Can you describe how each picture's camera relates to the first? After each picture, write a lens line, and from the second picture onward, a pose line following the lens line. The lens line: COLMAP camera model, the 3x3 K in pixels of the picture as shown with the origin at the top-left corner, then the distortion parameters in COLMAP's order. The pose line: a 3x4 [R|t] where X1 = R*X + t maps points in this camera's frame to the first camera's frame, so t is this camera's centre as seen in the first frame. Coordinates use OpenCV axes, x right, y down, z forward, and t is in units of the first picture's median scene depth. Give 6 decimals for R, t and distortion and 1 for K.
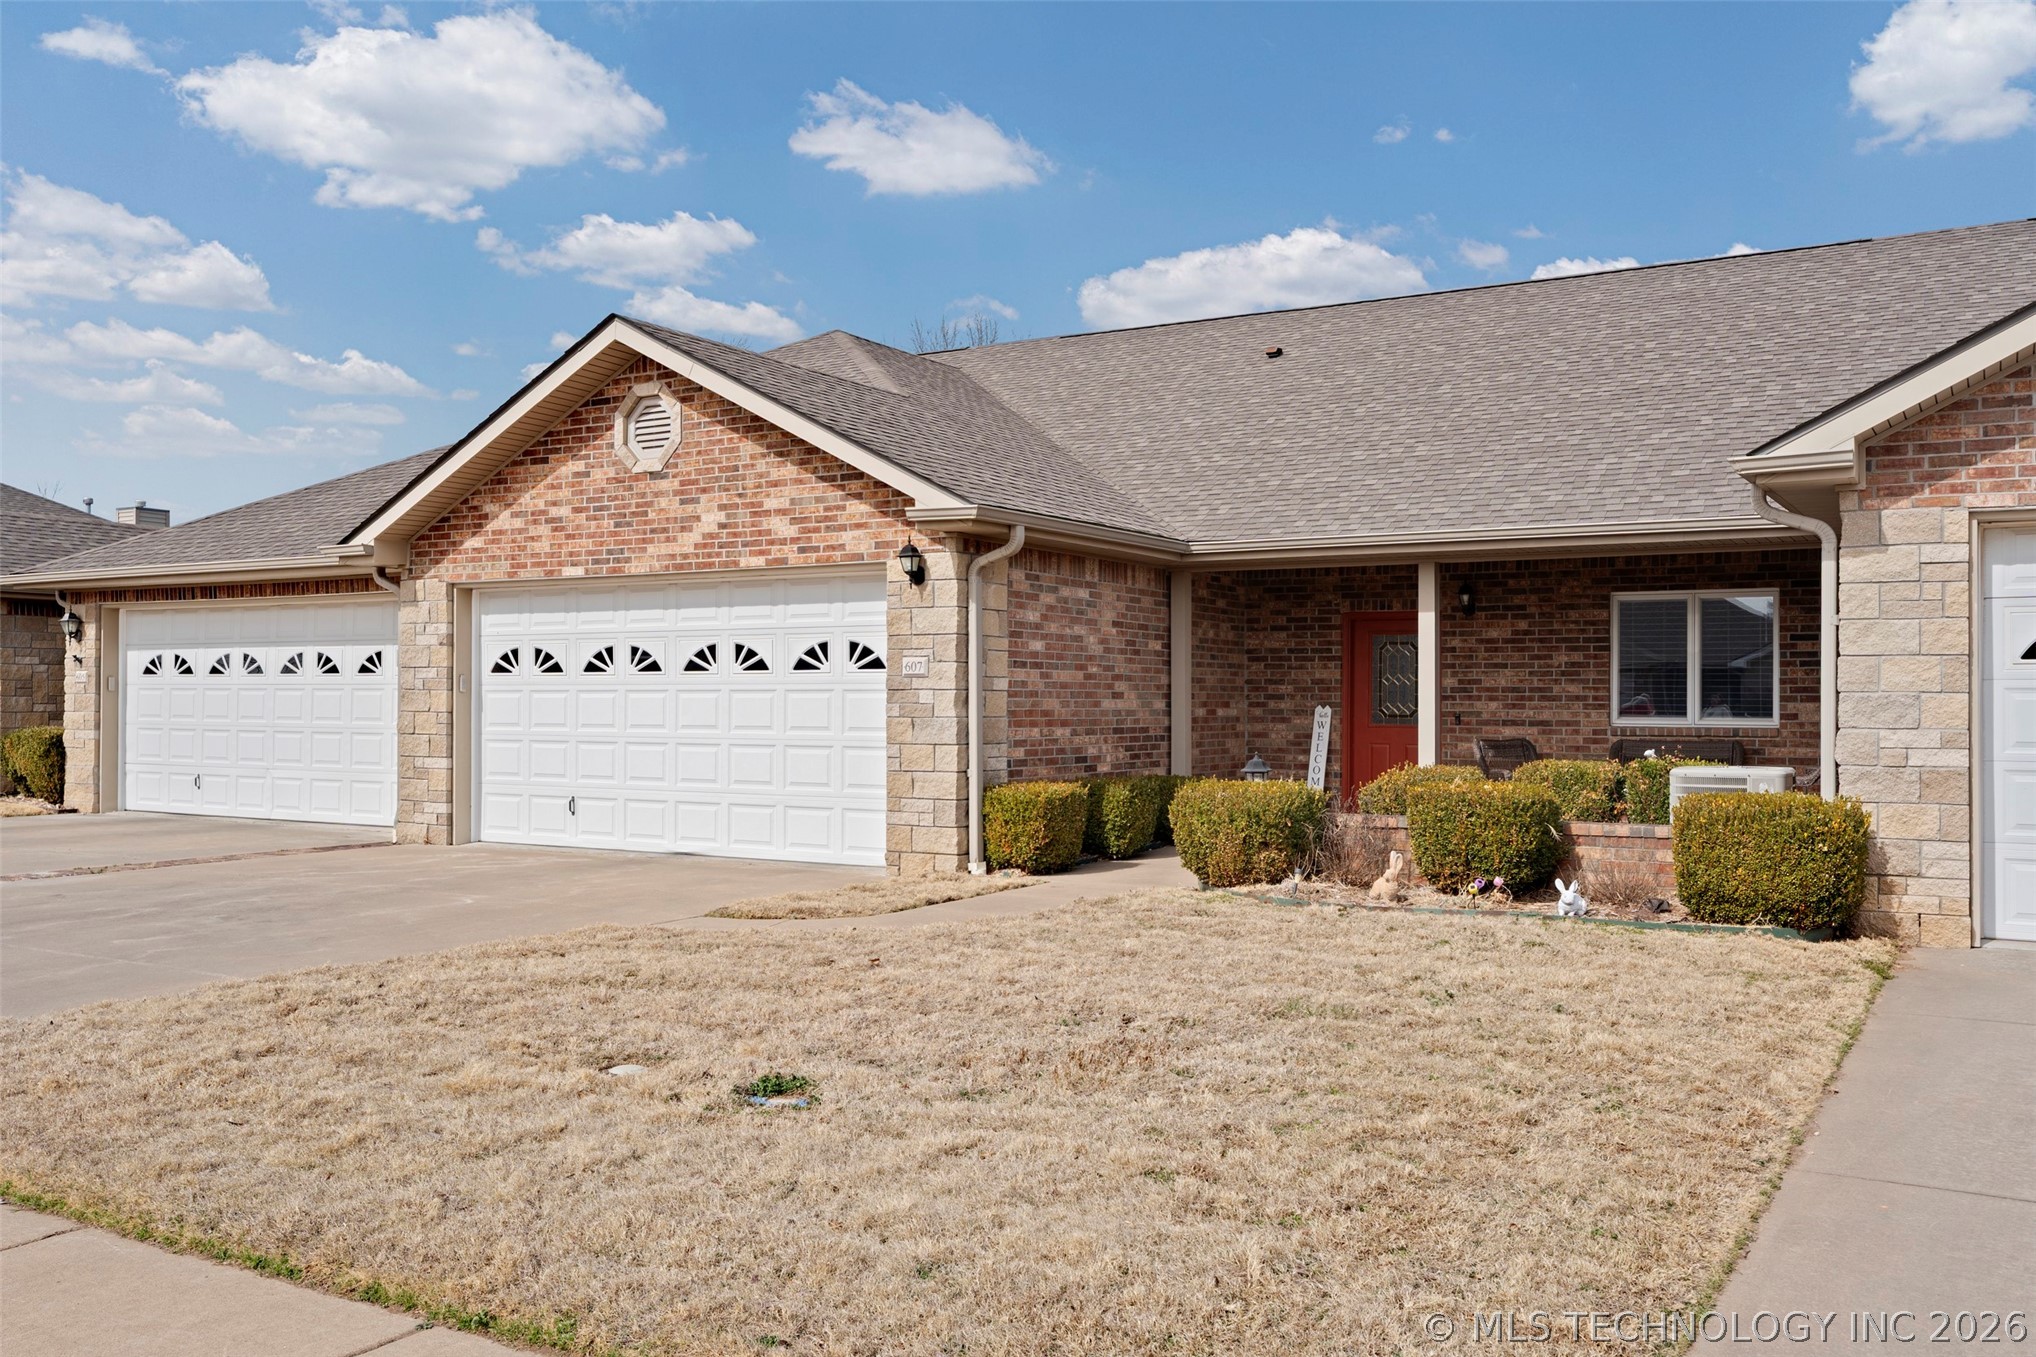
lens RADIAL K [[1709.3, 0, 1025.7], [0, 1709.3, 681.6], [0, 0, 1]] dist [-0.005067, 0.007668]
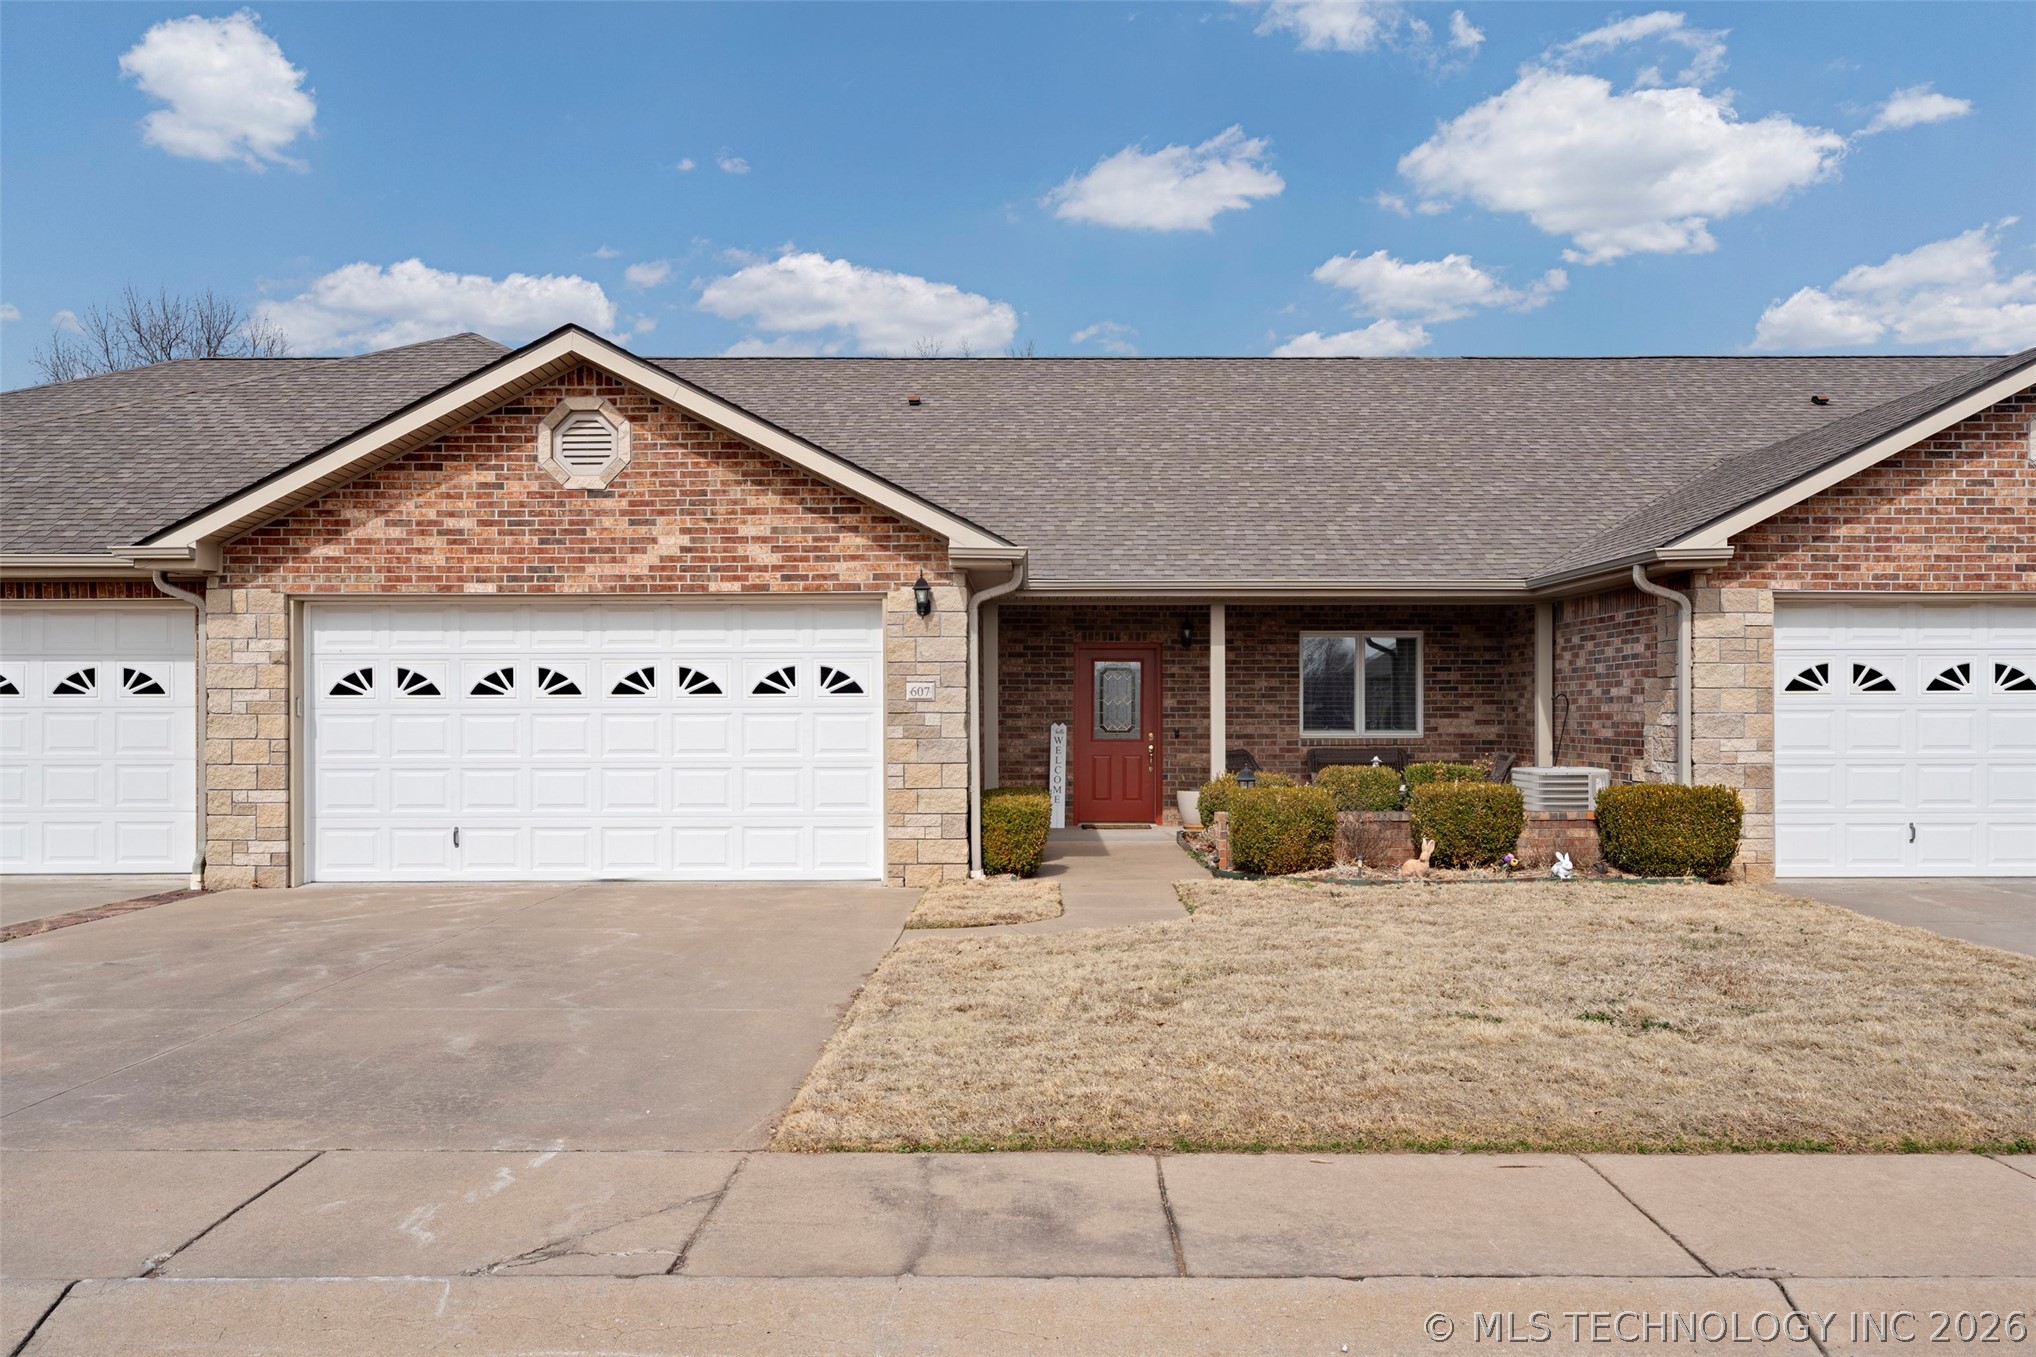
lens RADIAL K [[1686.1, 0, 1041.2], [0, 1686.1, 706.8], [0, 0, 1]] dist [-0.002235, 0.003908]
pose [[0.855639, -0.003303, 0.517562, -0.467242], [-0.000842, 0.999969, 0.007774, -0.006357], [-0.517572, -0.007088, 0.855610, 0.043632]]
